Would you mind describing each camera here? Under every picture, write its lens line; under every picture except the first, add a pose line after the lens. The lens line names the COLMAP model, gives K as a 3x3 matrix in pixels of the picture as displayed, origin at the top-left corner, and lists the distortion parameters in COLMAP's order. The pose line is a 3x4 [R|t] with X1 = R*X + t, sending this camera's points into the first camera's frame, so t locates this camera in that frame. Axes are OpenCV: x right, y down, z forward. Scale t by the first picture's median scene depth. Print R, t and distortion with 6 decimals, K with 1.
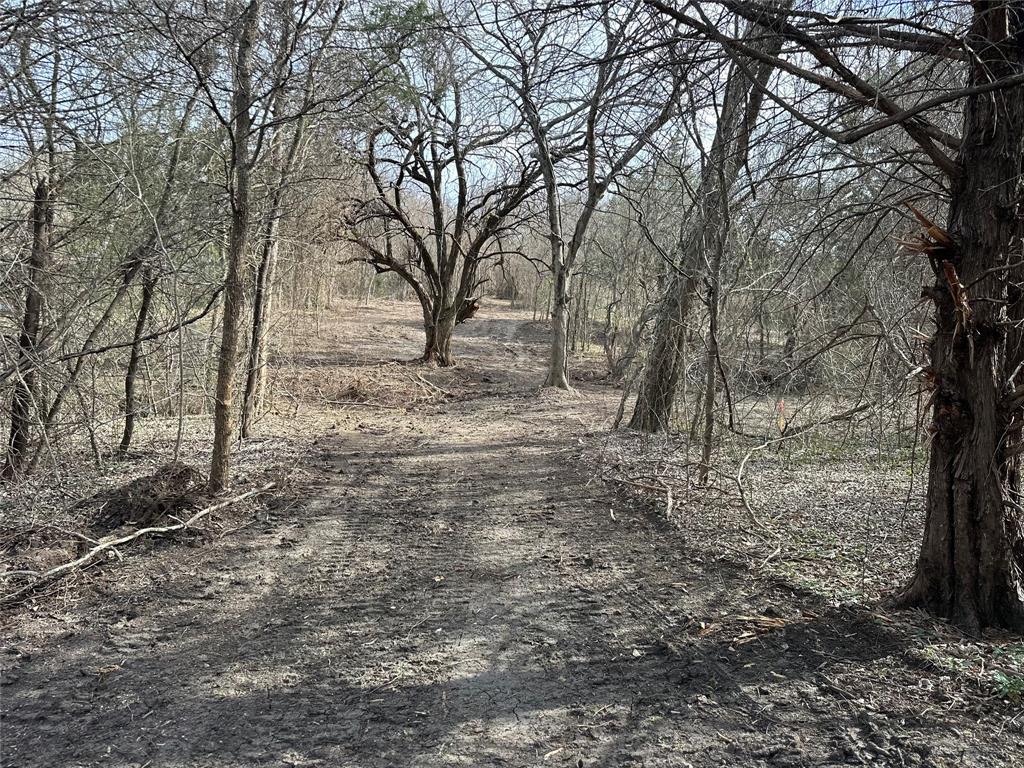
lens RADIAL K [[763.7, 0, 512.0], [0, 763.7, 384.0], [0, 0, 1]] dist [0.053824, -0.108254]
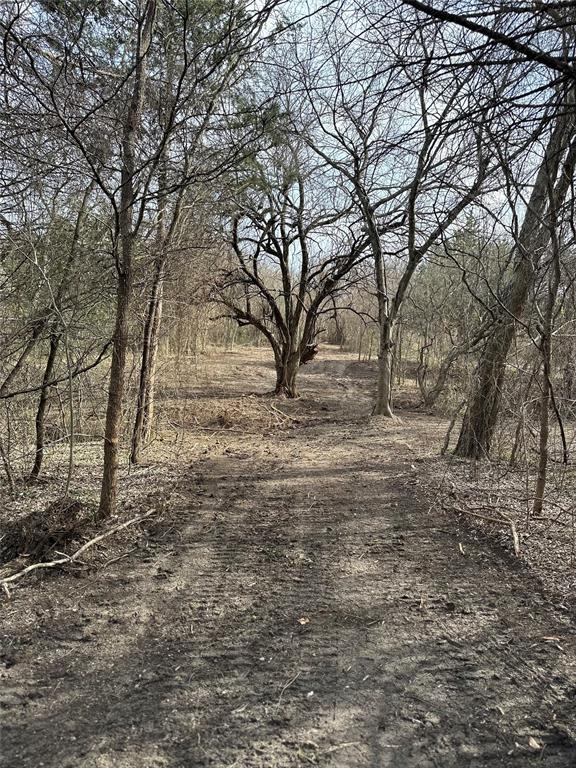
lens RADIAL K [[572.8, 0, 286.8], [0, 572.8, 399.8], [0, 0, 1]] dist [0.053824, -0.108254]
pose [[0.995928, -0.004650, -0.090036, -0.031412], [0.003386, 0.999894, -0.014188, -0.021623], [0.090093, 0.013825, 0.995837, 0.146317]]
